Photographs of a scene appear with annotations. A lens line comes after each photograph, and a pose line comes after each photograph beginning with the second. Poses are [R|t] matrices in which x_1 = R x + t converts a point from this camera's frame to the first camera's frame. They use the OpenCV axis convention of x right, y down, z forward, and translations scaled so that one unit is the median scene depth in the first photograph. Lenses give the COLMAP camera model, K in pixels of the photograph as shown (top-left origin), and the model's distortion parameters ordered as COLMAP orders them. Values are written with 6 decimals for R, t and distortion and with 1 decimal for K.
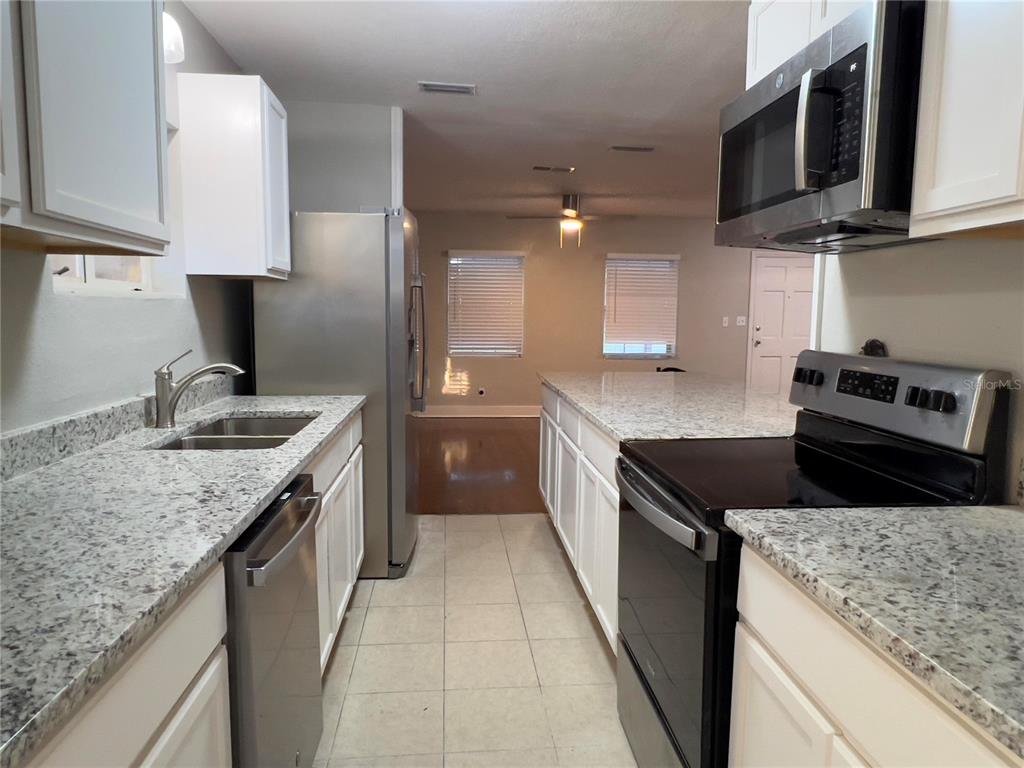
lens RADIAL K [[671.9, 0, 512.0], [0, 671.9, 384.0], [0, 0, 1]] dist [-0.000576, -0.000096]
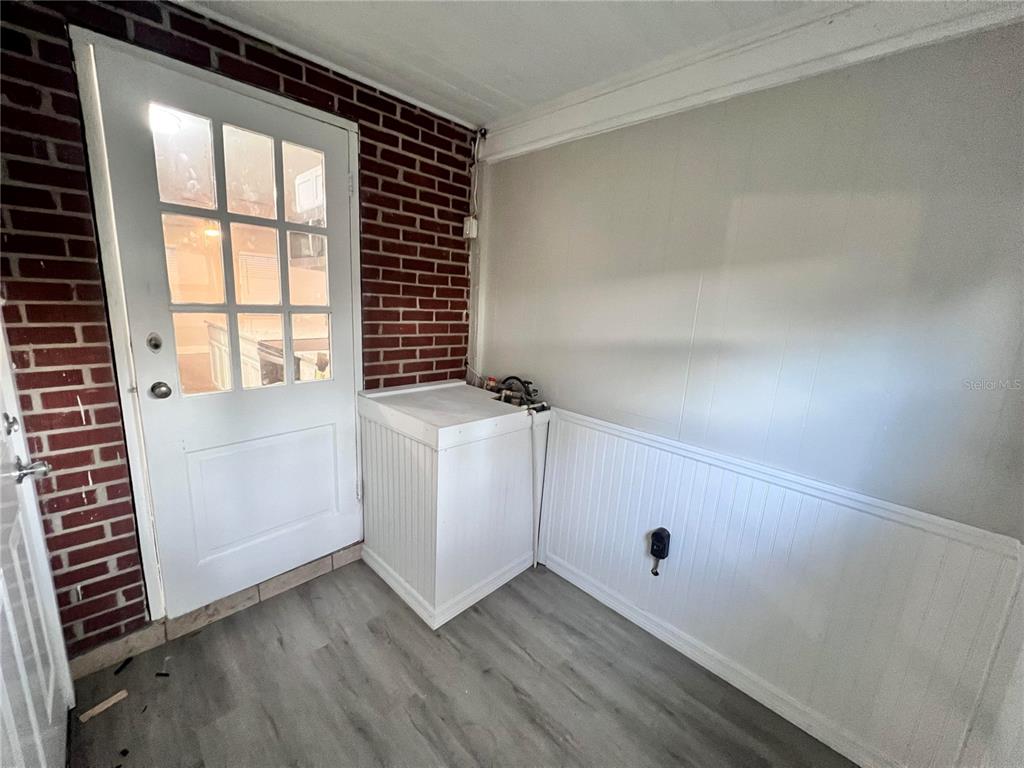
lens RADIAL K [[409.8, 0, 512.0], [0, 409.8, 384.0], [0, 0, 1]] dist [-0.000056, -0.000023]
pose [[0.754134, -0.100600, 0.648970, -0.104632], [0.022799, 0.991612, 0.127222, 0.049998], [-0.656325, -0.081146, 0.750102, -0.615924]]
